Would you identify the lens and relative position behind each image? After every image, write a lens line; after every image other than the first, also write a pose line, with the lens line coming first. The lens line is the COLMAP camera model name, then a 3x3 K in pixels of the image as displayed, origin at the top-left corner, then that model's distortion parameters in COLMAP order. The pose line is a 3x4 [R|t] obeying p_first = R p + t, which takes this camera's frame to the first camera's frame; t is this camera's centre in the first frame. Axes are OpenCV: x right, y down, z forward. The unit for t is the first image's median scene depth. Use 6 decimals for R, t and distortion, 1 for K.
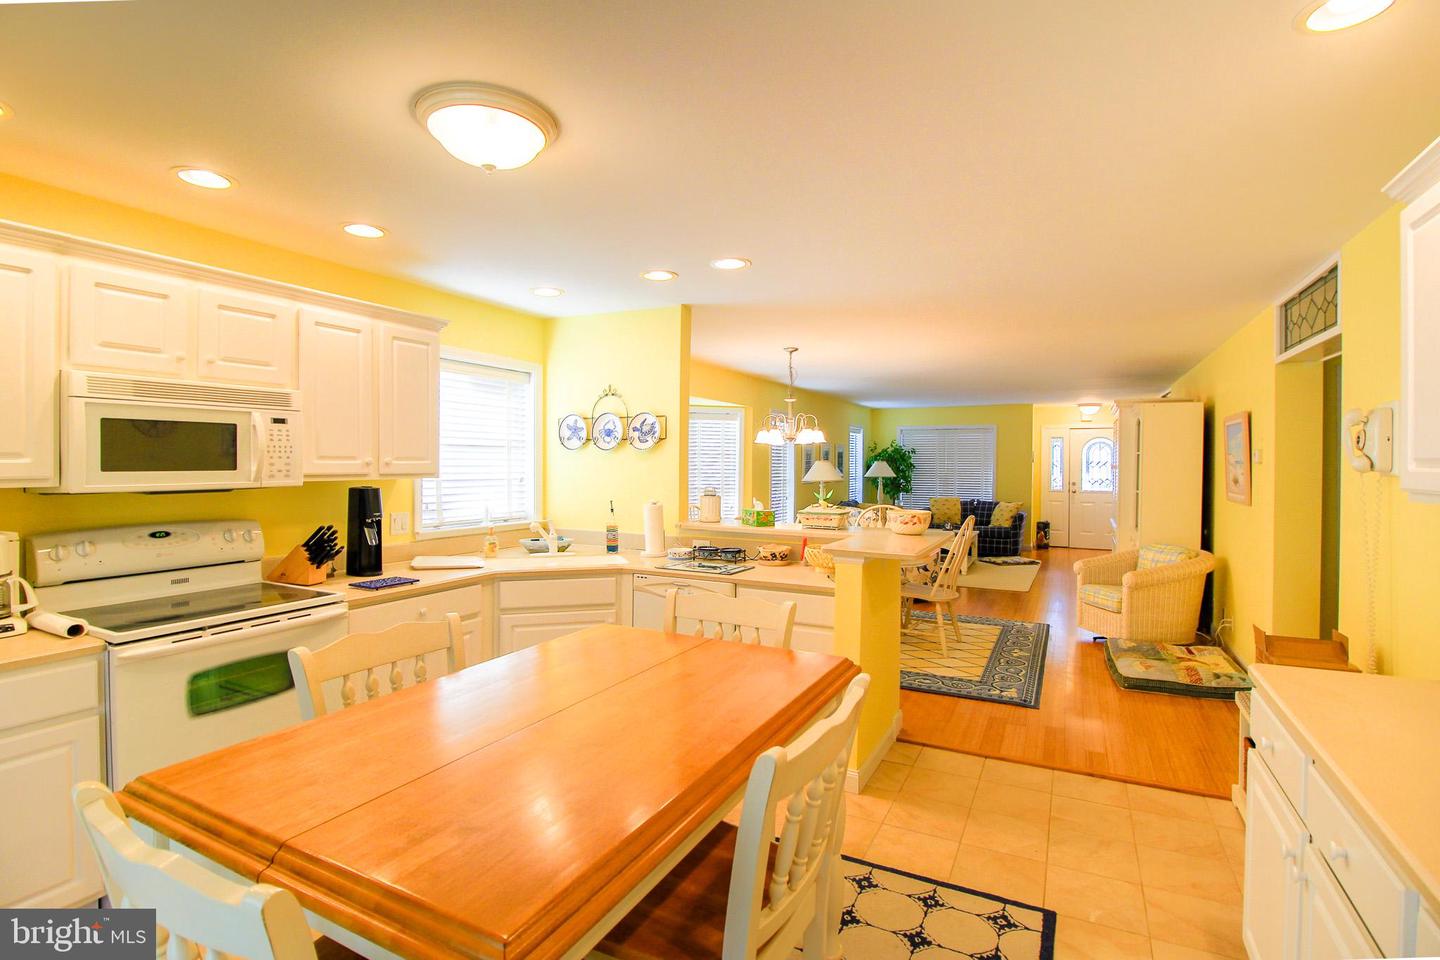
lens RADIAL K [[680.7, 0, 718.8], [0, 680.7, 476.5], [0, 0, 1]] dist [-0.001486, -0.013767]
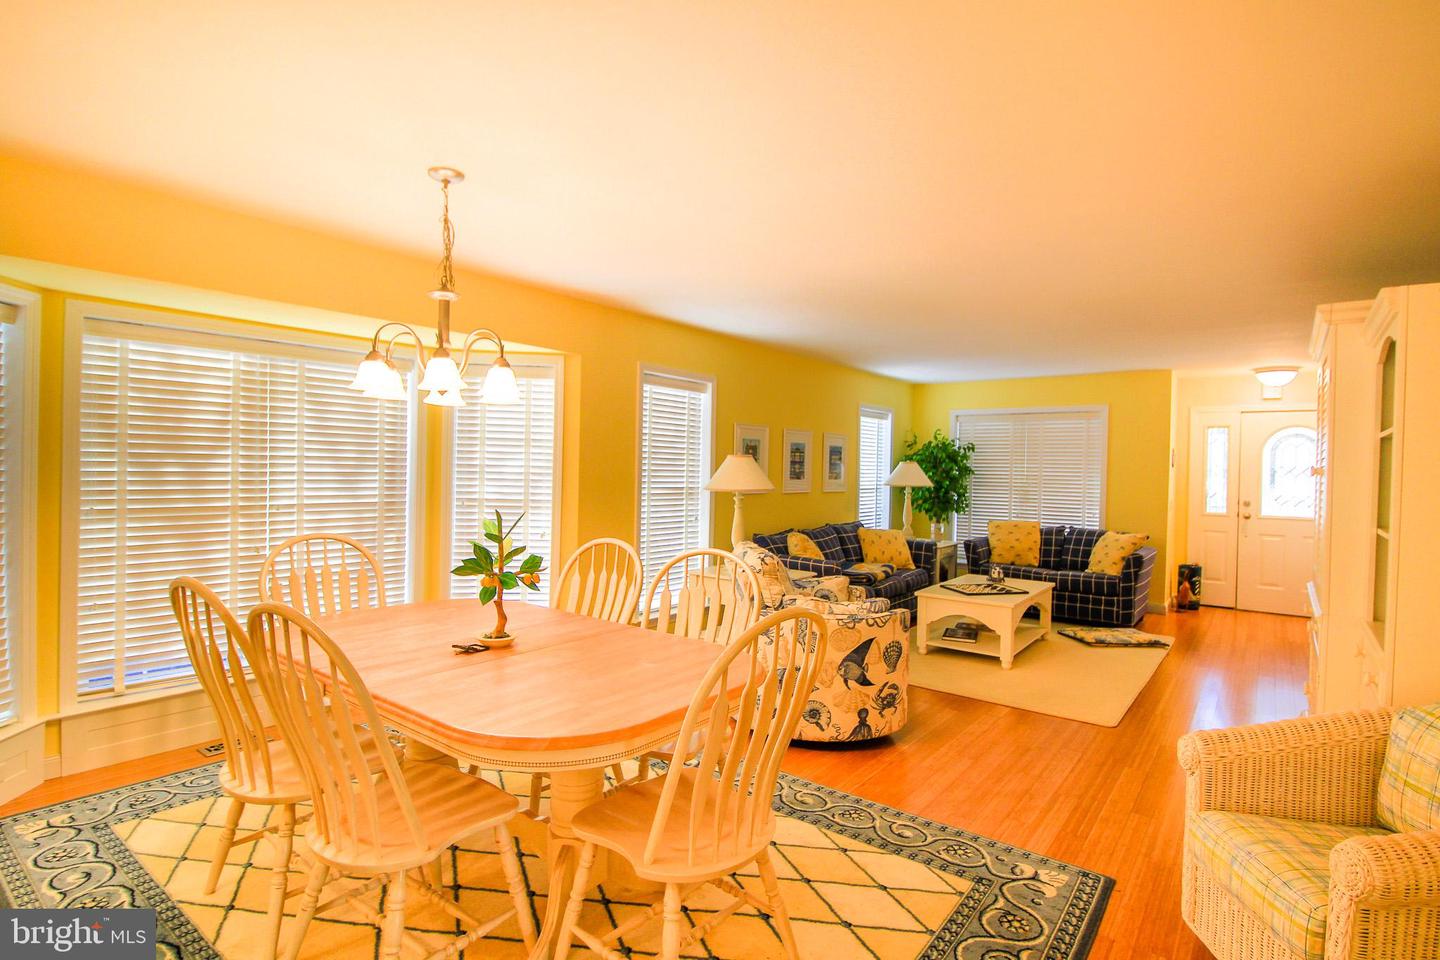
lens RADIAL K [[719.1, 0, 720.0], [0, 719.1, 480.0], [0, 0, 1]] dist [-0.006302, -0.000576]
pose [[0.984192, 0.016173, -0.176367, 0.190490], [-0.016960, 0.999852, -0.002953, -0.000511], [0.176293, 0.005897, 0.984320, 0.319492]]
